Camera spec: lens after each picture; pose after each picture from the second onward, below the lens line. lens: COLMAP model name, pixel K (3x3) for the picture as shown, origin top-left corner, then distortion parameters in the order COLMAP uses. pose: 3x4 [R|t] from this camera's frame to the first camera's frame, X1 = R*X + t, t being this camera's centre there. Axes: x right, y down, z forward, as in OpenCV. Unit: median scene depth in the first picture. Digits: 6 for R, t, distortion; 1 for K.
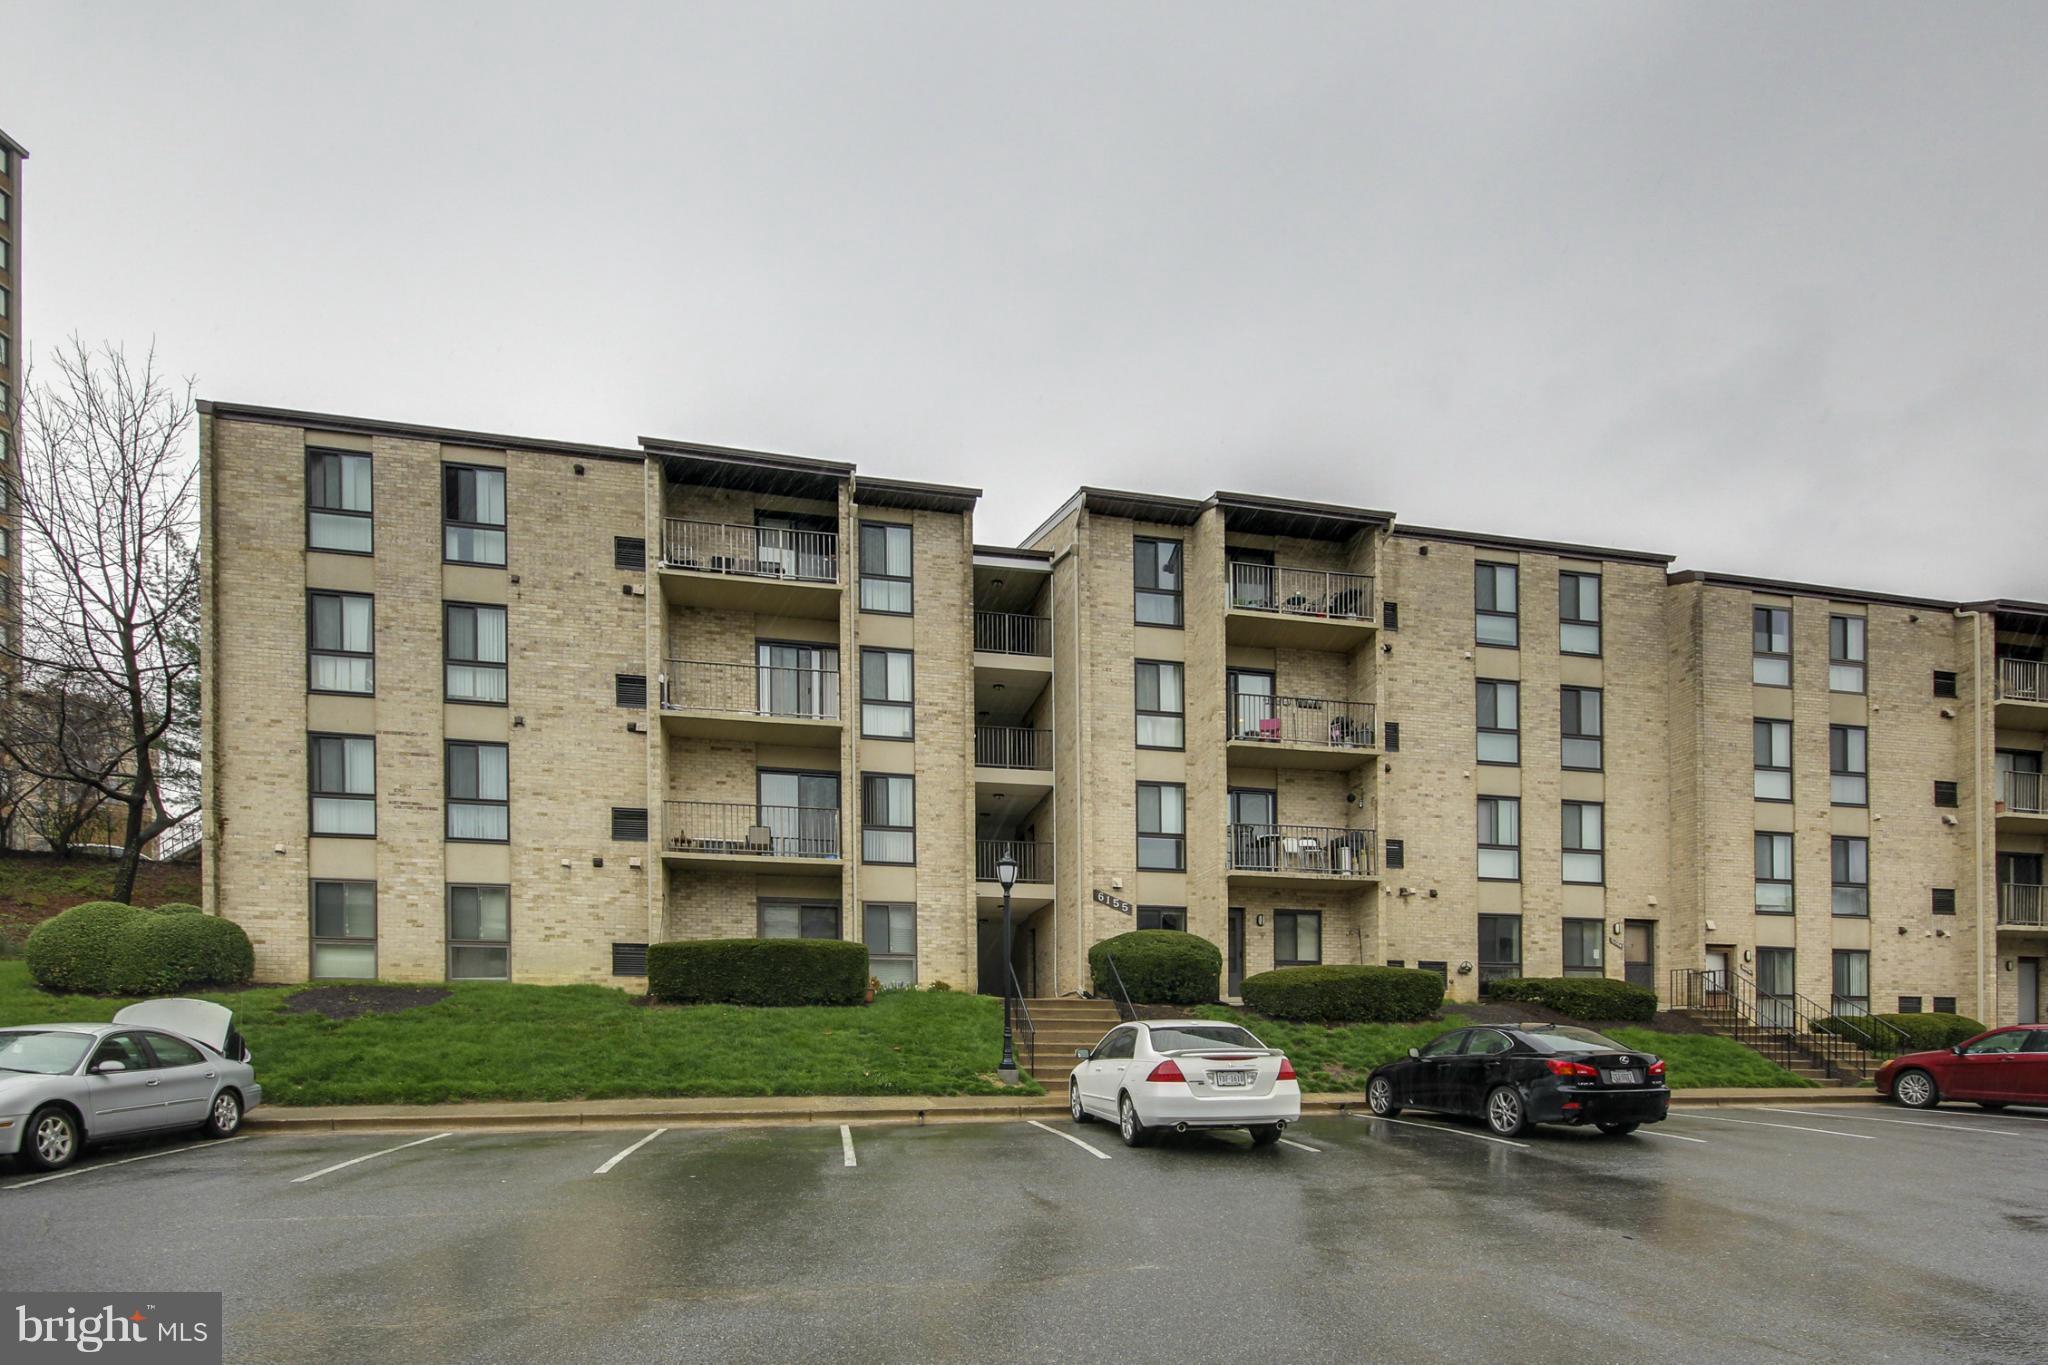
lens RADIAL K [[959.1, 0, 1031.8], [0, 959.1, 710.6], [0, 0, 1]] dist [-0.000026, 0.000323]
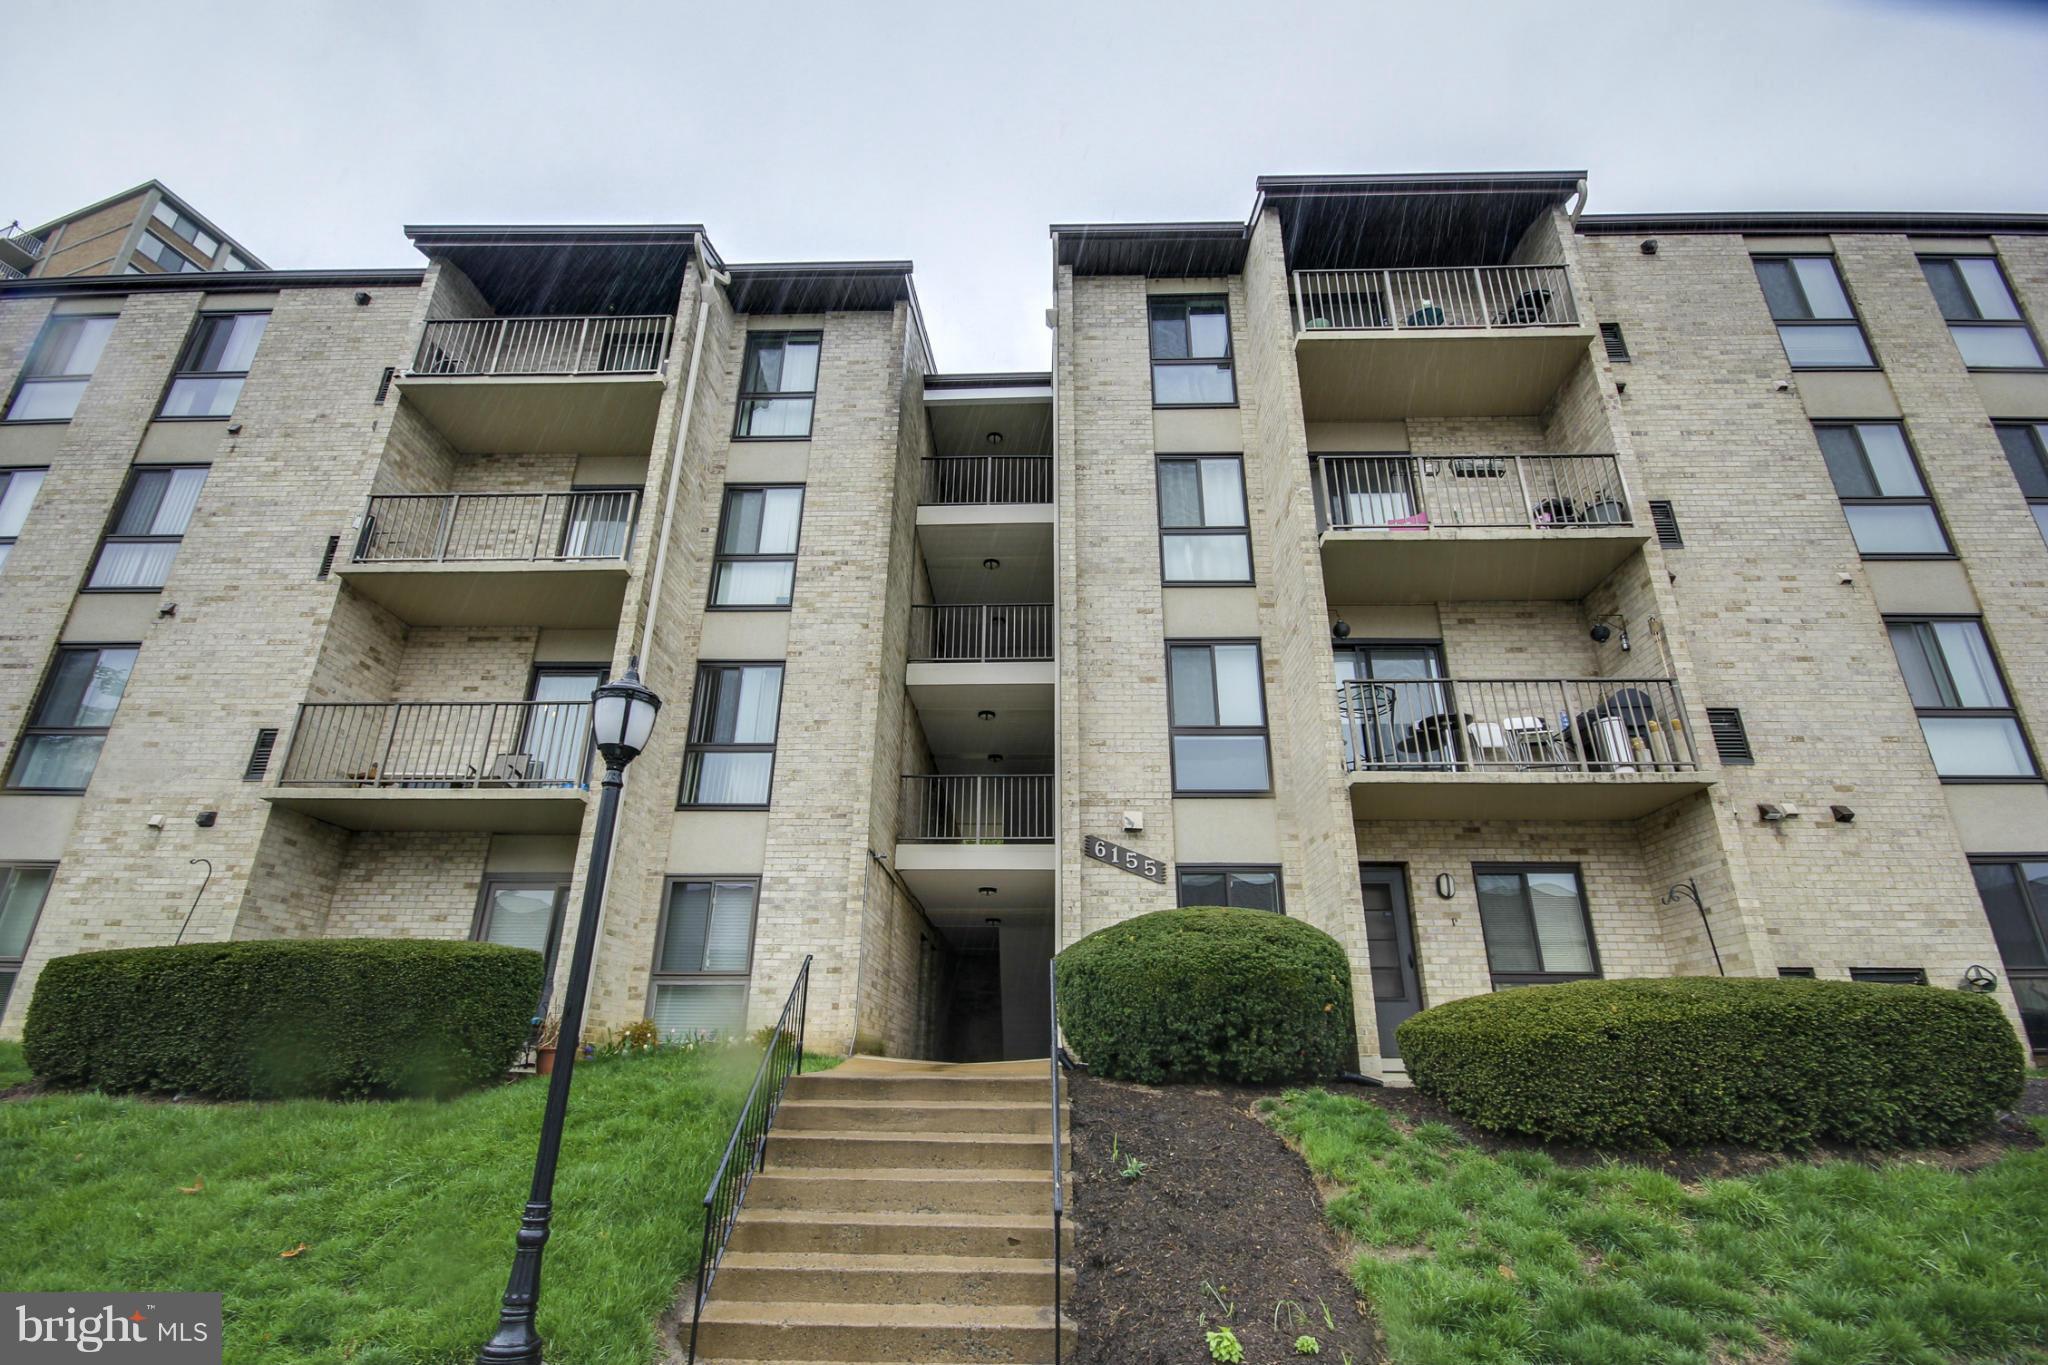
lens RADIAL K [[848.3, 0, 1023.4], [0, 848.3, 603.7], [0, 0, 1]] dist [0.006577, -0.005078]
pose [[0.968266, -0.117411, -0.220626, 0.144416], [0.077212, 0.980126, -0.182733, 0.141349], [0.237696, 0.159899, 0.958088, 0.517393]]
